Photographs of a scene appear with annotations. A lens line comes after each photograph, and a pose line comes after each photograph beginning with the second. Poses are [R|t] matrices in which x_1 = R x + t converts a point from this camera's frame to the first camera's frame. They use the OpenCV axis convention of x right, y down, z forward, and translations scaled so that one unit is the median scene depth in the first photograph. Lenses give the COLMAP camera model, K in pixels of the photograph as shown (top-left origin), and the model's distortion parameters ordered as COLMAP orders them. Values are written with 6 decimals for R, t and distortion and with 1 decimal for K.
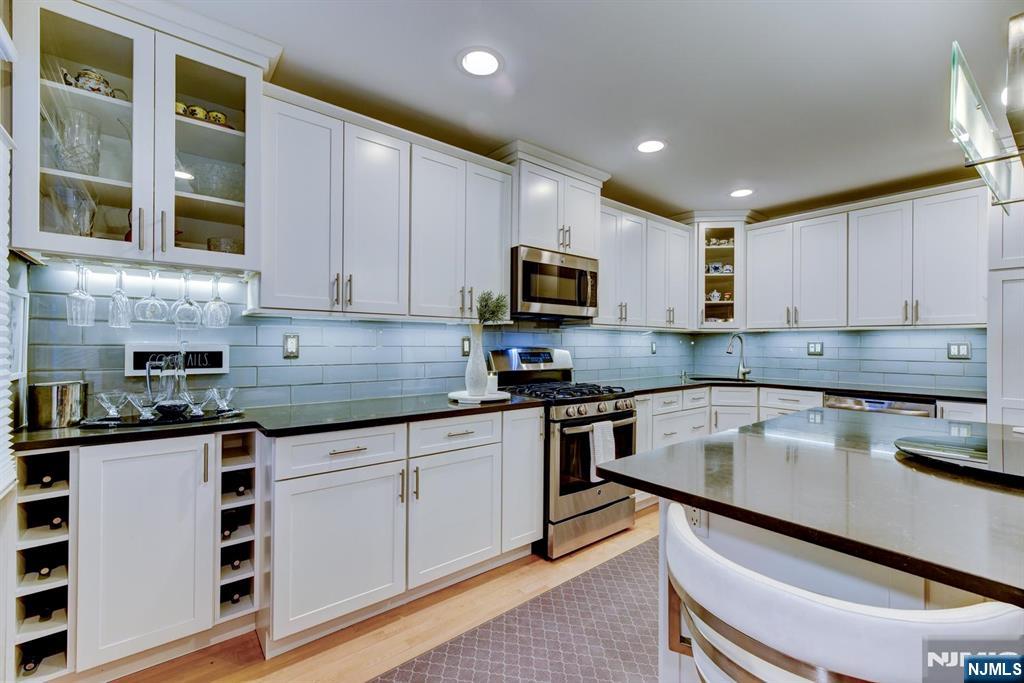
lens RADIAL K [[435.8, 0, 515.8], [0, 435.8, 343.0], [0, 0, 1]] dist [0.001031, 0.000243]
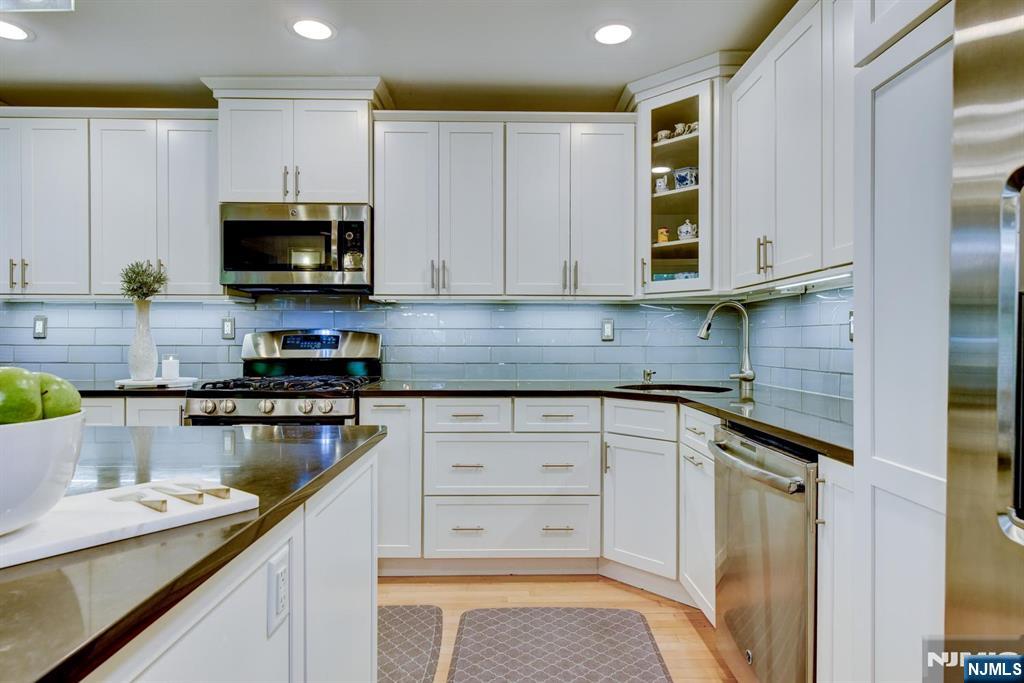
lens RADIAL K [[586.4, 0, 517.8], [0, 586.4, 338.5], [0, 0, 1]] dist [0.000294, 0.000302]
pose [[0.786440, -0.006240, -0.617635, 1.529334], [0.004042, 0.999980, -0.004956, 0.052421], [0.617654, 0.001402, 0.786449, 0.643391]]
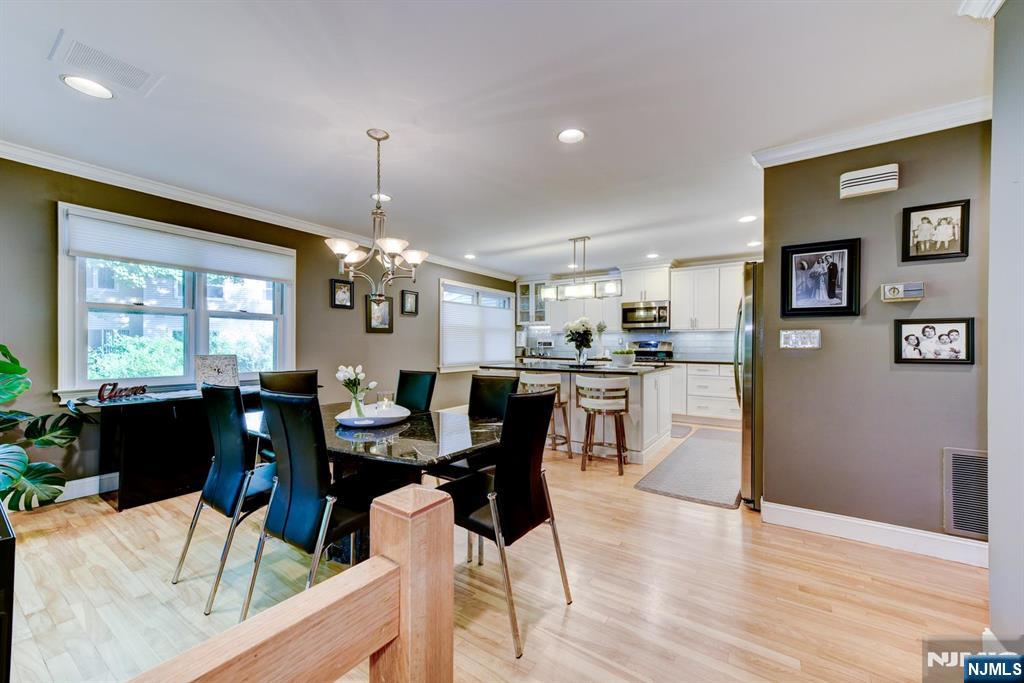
lens RADIAL K [[402.9, 0, 512.0], [0, 402.9, 341.5], [0, 0, 1]] dist [0.015198, 0.000053]
pose [[0.288262, -0.008262, -0.957516, 2.988390], [0.000352, 0.999964, -0.008522, 0.047070], [0.957552, 0.002119, 0.288254, -0.505828]]
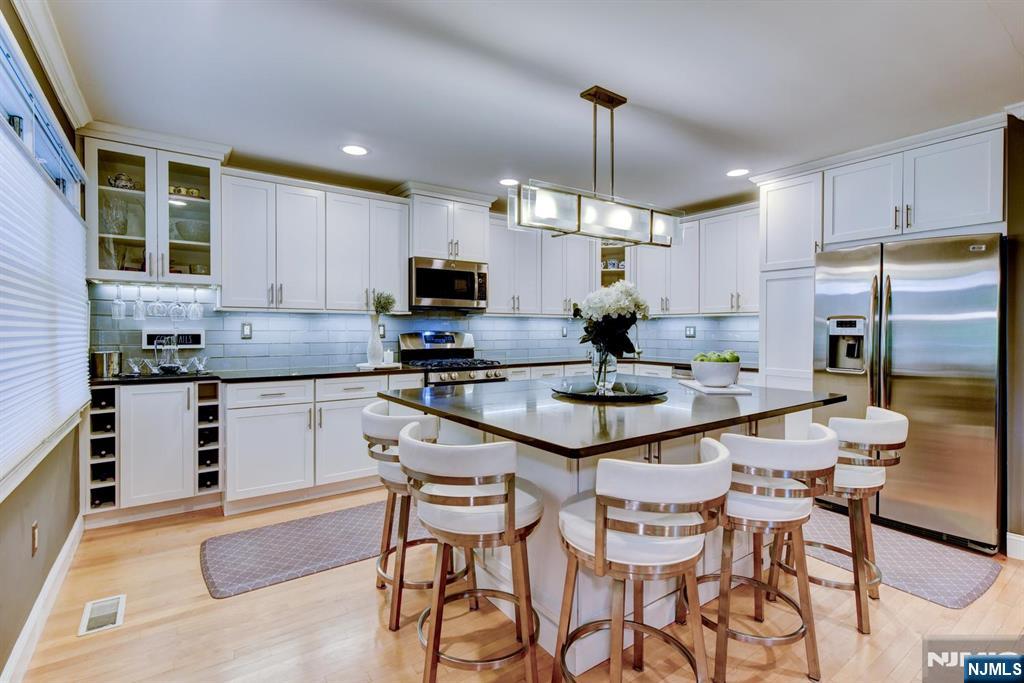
lens RADIAL K [[482.3, 0, 517.3], [0, 482.3, 334.3], [0, 0, 1]] dist [-0.000141, 0.000031]
pose [[0.998330, -0.003558, -0.057659, 0.569570], [0.004238, 0.999923, 0.011679, 0.004341], [0.057613, -0.011904, 0.998268, -0.672382]]
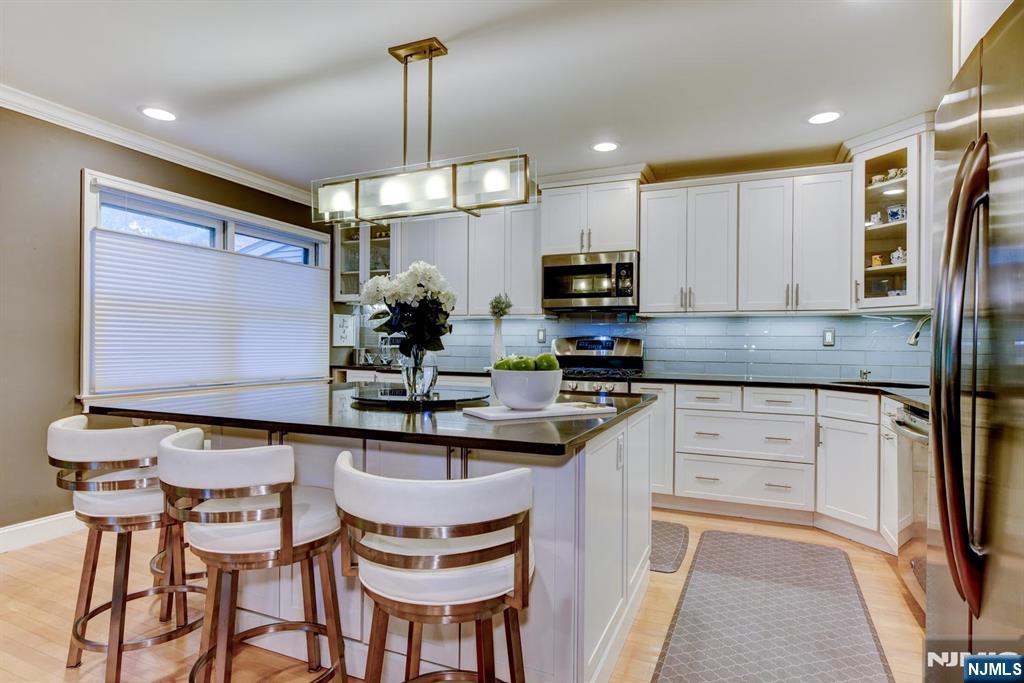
lens RADIAL K [[548.5, 0, 512.0], [0, 548.5, 341.5], [0, 0, 1]] dist [0.000014, 0.000641]
pose [[0.457656, -0.003180, -0.889124, 1.906963], [-0.004836, 0.999970, -0.006066, 0.053142], [0.889116, 0.007075, 0.457627, 0.242703]]
